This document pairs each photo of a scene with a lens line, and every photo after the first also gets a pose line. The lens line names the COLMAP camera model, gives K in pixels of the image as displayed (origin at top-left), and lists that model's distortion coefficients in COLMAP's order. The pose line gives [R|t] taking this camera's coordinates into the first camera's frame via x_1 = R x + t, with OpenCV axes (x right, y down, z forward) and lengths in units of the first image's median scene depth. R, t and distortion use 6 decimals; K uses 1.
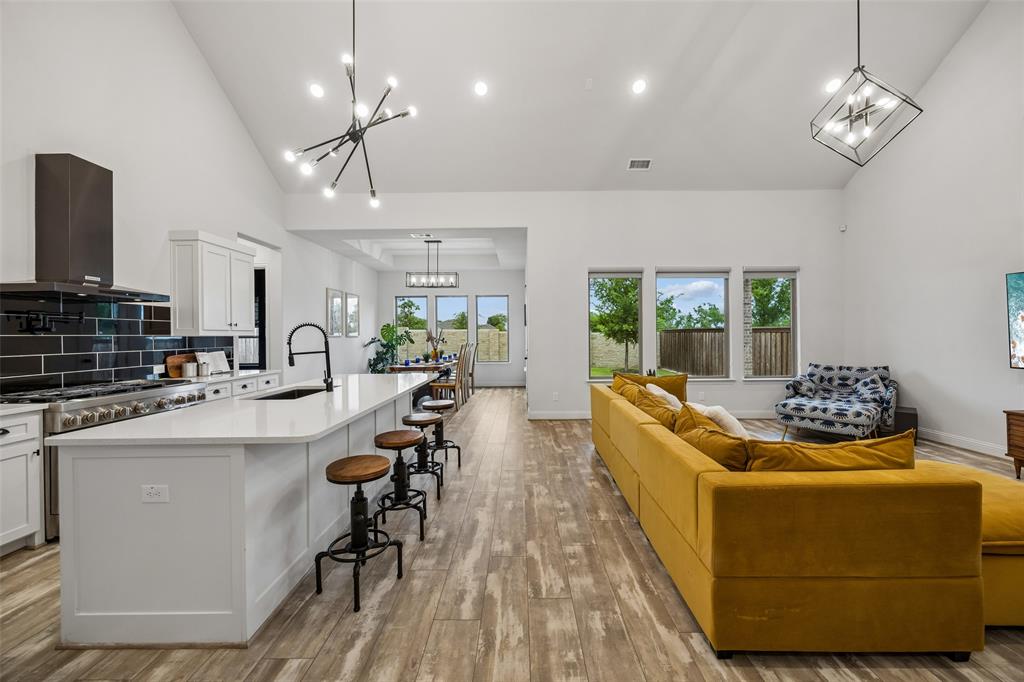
lens RADIAL K [[395.5, 0, 515.0], [0, 395.5, 337.6], [0, 0, 1]] dist [0.000269, -0.000147]
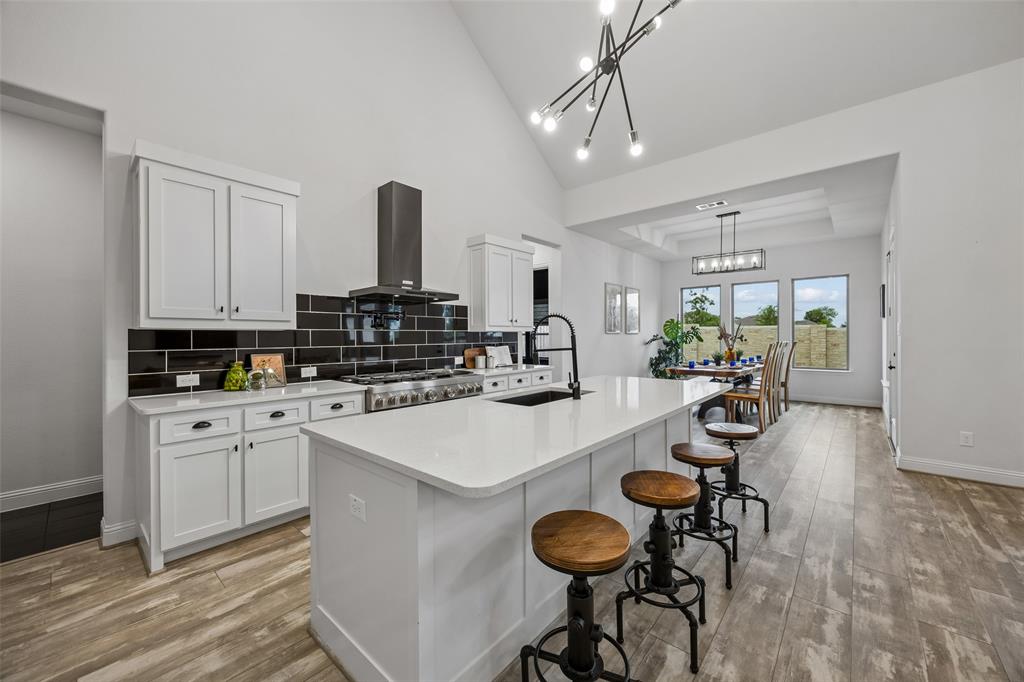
lens RADIAL K [[395.5, 0, 515.0], [0, 395.5, 337.6], [0, 0, 1]] dist [0.000269, -0.000147]
pose [[0.763085, 0.006888, -0.646261, -0.034532], [-0.004041, 0.999975, 0.005886, 0.006189], [0.646285, -0.001880, 0.763094, 0.215138]]
